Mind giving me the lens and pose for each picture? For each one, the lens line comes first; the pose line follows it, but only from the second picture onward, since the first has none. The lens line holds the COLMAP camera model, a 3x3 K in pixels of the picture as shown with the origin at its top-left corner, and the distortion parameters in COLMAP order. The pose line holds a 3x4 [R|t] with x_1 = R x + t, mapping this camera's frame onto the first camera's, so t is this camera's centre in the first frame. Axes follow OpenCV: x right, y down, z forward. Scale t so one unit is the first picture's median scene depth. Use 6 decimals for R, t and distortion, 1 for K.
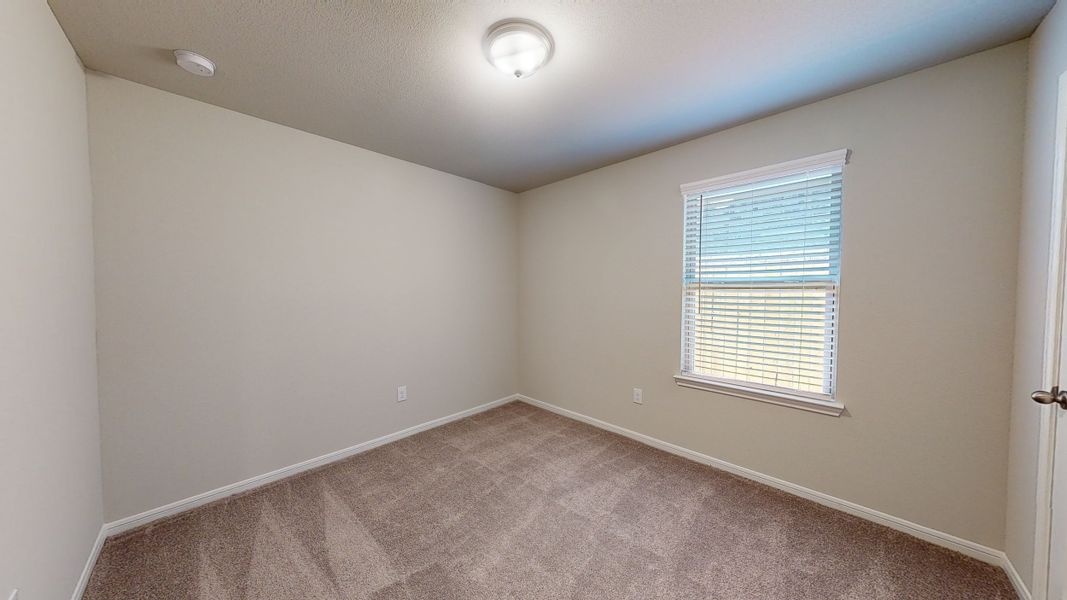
lens RADIAL K [[300.4, 0, 513.4], [0, 300.4, 297.9], [0, 0, 1]] dist [0.000697, 0.000037]
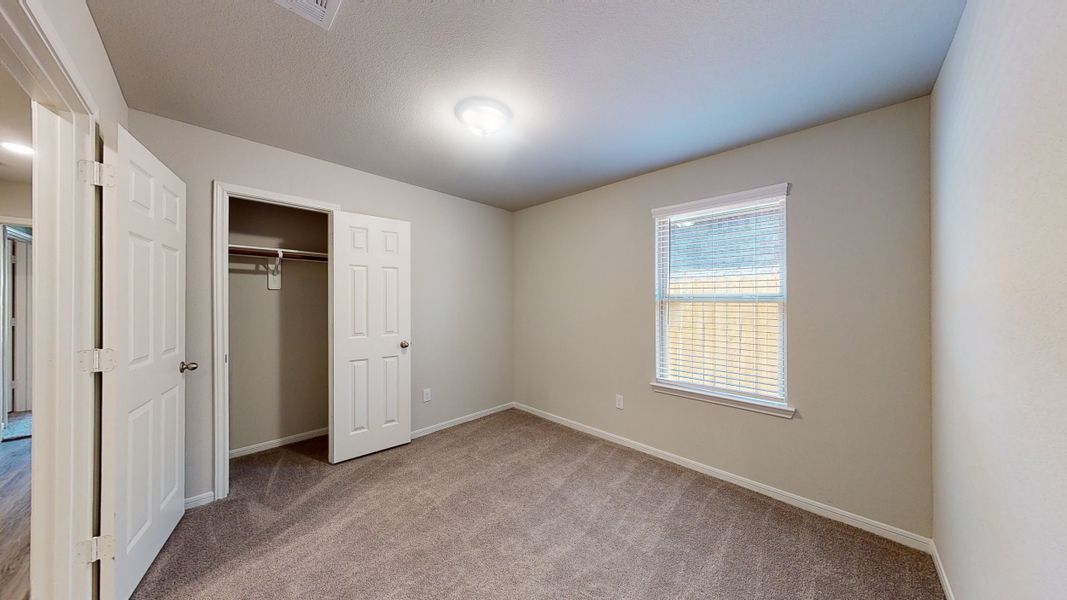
lens RADIAL K [[300.1, 0, 531.0], [0, 300.1, 301.1], [0, 0, 1]] dist [-0.006830, 0.000017]
pose [[0.999833, 0.009715, 0.015460, 0.090515], [-0.009234, 0.999481, -0.030876, 0.002337], [-0.015751, 0.030728, 0.999404, -0.089509]]
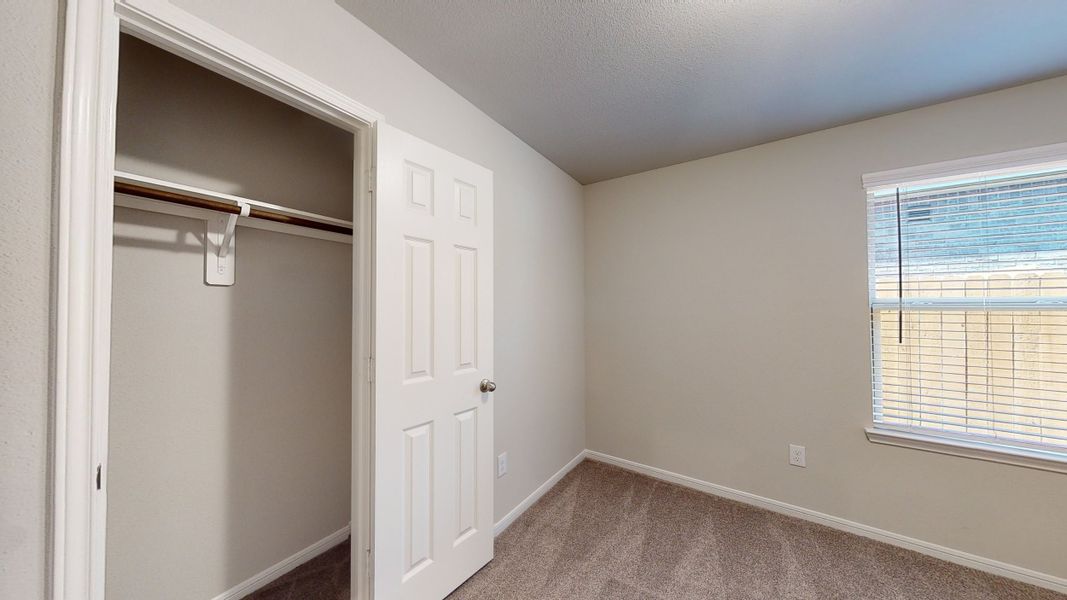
lens RADIAL K [[317.0, 0, 541.0], [0, 317.0, 302.3], [0, 0, 1]] dist [-0.000609, -0.000032]
pose [[0.982804, 0.012446, 0.184232, -0.409970], [-0.003349, 0.998763, -0.049608, -0.009380], [-0.184621, 0.048138, 0.981630, 0.392429]]
